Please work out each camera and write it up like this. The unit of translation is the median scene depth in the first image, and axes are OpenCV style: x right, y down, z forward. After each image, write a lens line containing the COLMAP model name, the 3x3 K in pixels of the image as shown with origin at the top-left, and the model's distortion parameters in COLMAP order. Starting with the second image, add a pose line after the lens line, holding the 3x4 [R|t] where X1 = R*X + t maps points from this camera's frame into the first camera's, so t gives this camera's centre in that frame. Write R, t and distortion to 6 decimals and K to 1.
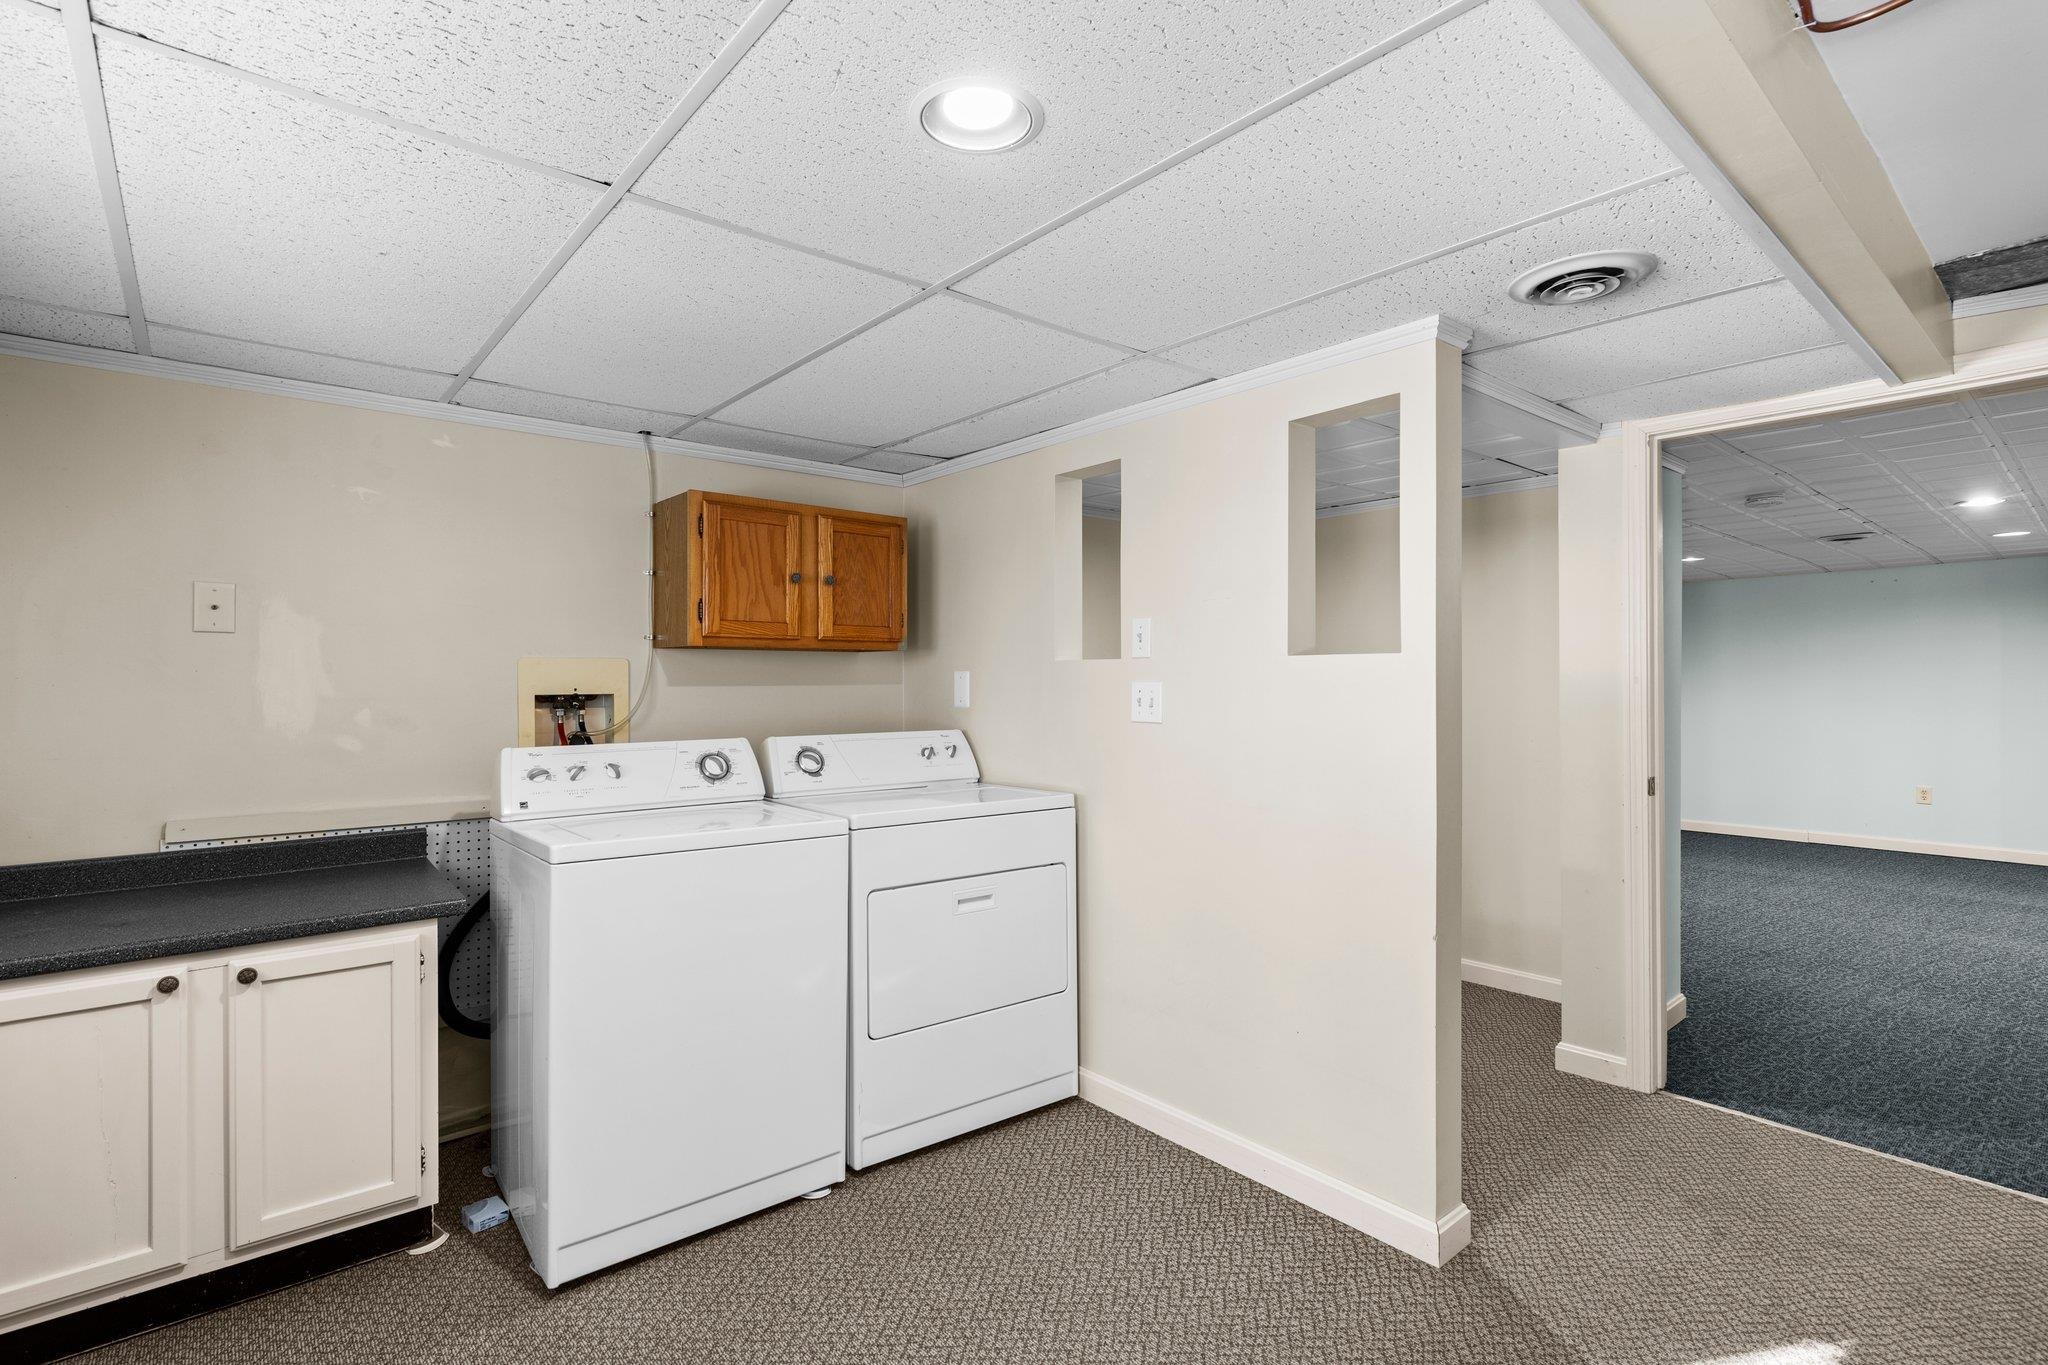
lens RADIAL K [[988.0, 0, 1012.8], [0, 988.0, 684.9], [0, 0, 1]] dist [-0.002285, -0.000427]
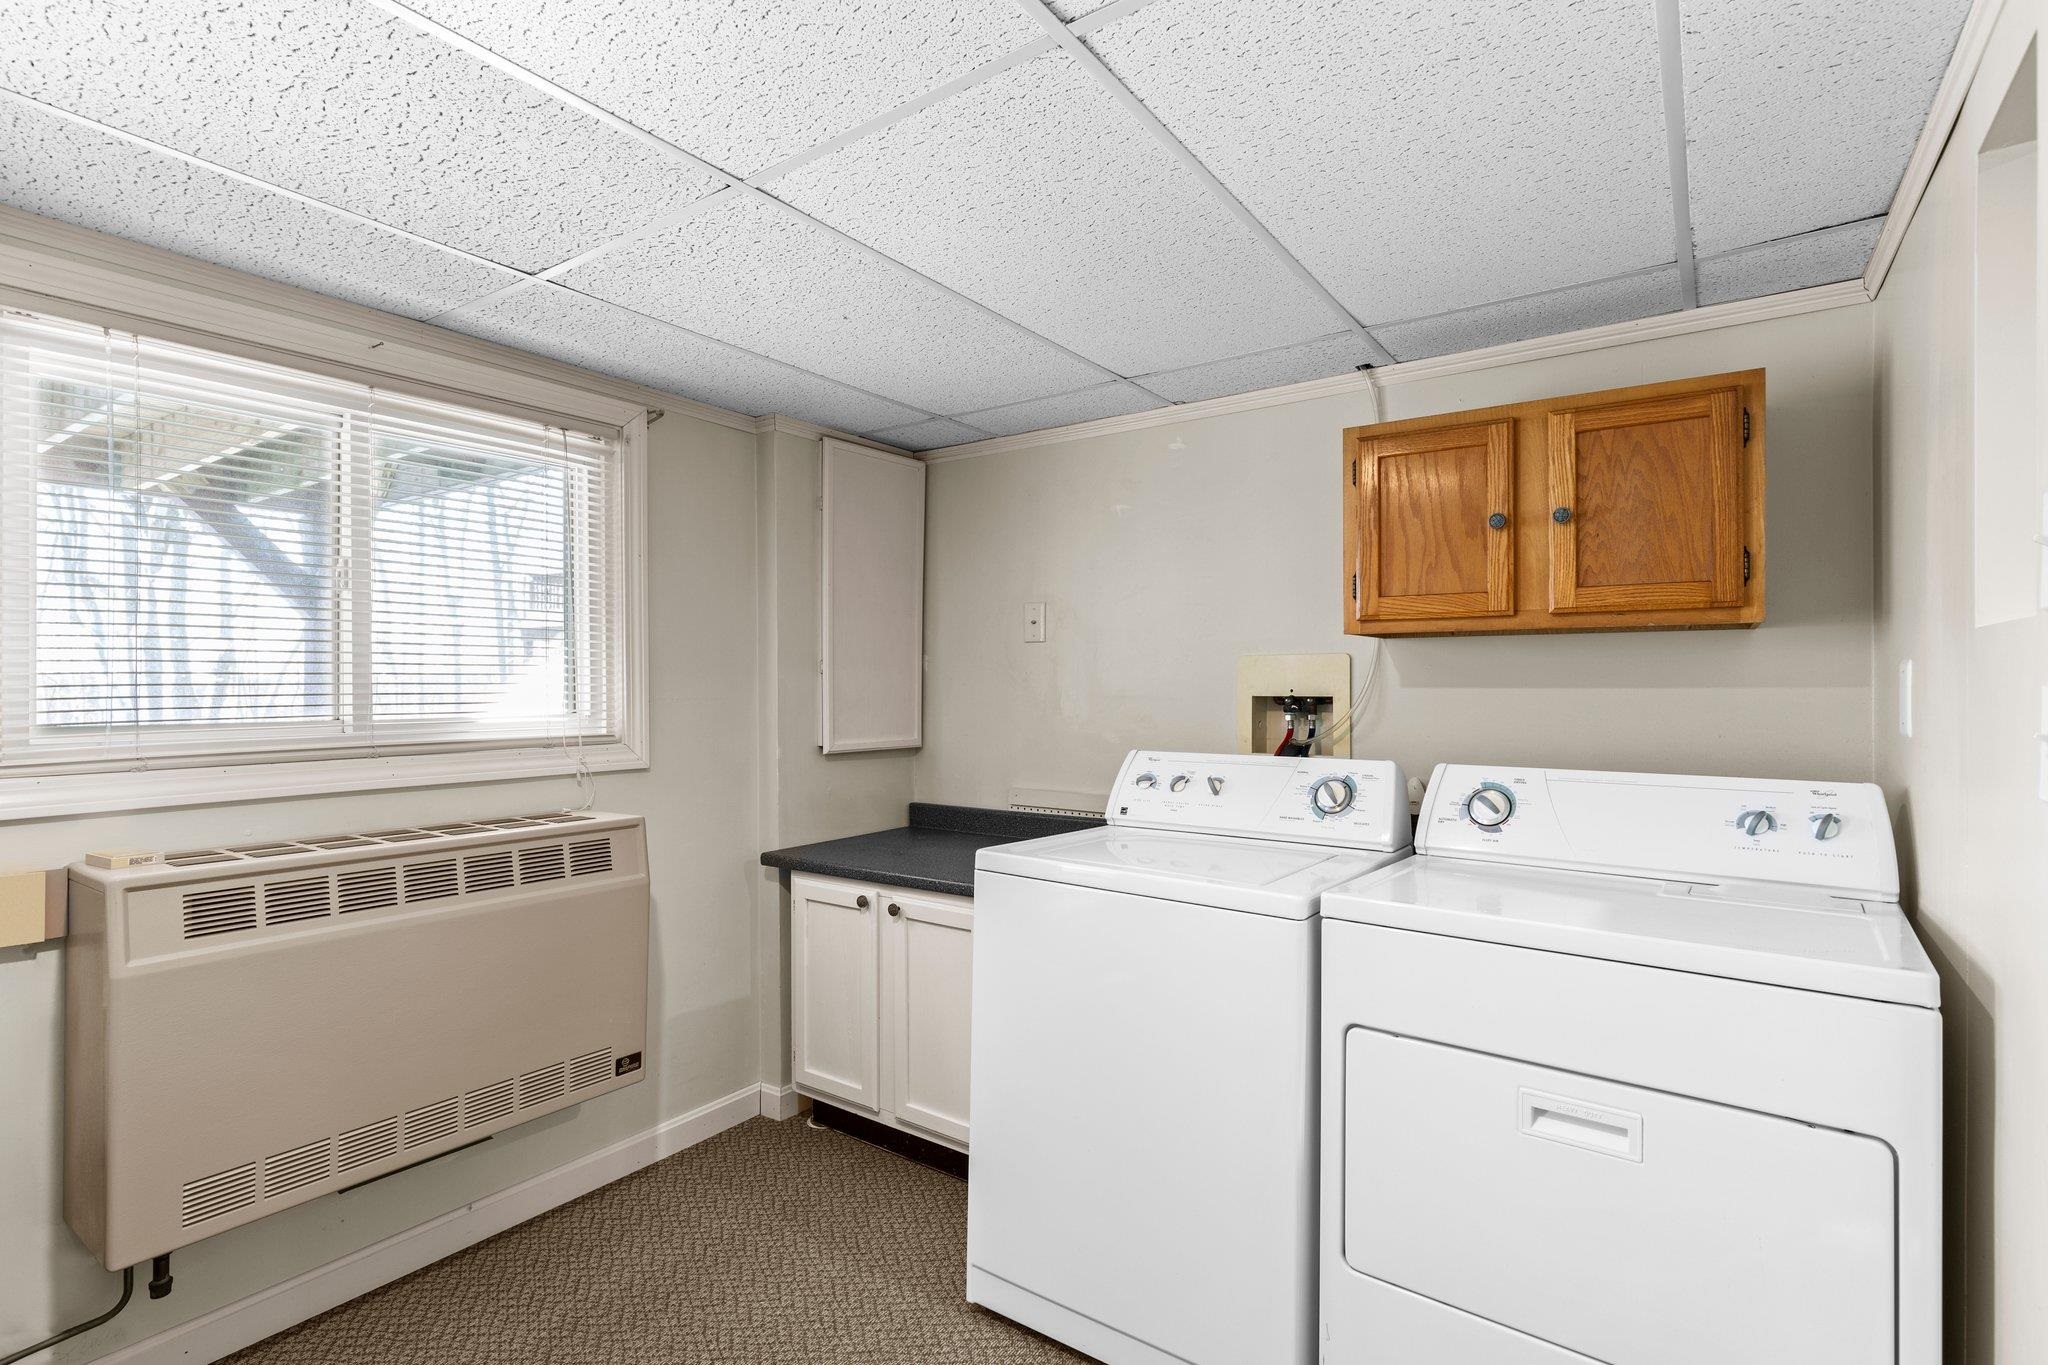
lens RADIAL K [[988.0, 0, 1012.7], [0, 988.0, 677.8], [0, 0, 1]] dist [-0.002285, -0.000427]
pose [[0.242882, -0.003237, -0.970051, 0.327388], [-0.003427, 0.999985, -0.004195, -0.001913], [0.970050, 0.004344, 0.242867, 0.532197]]
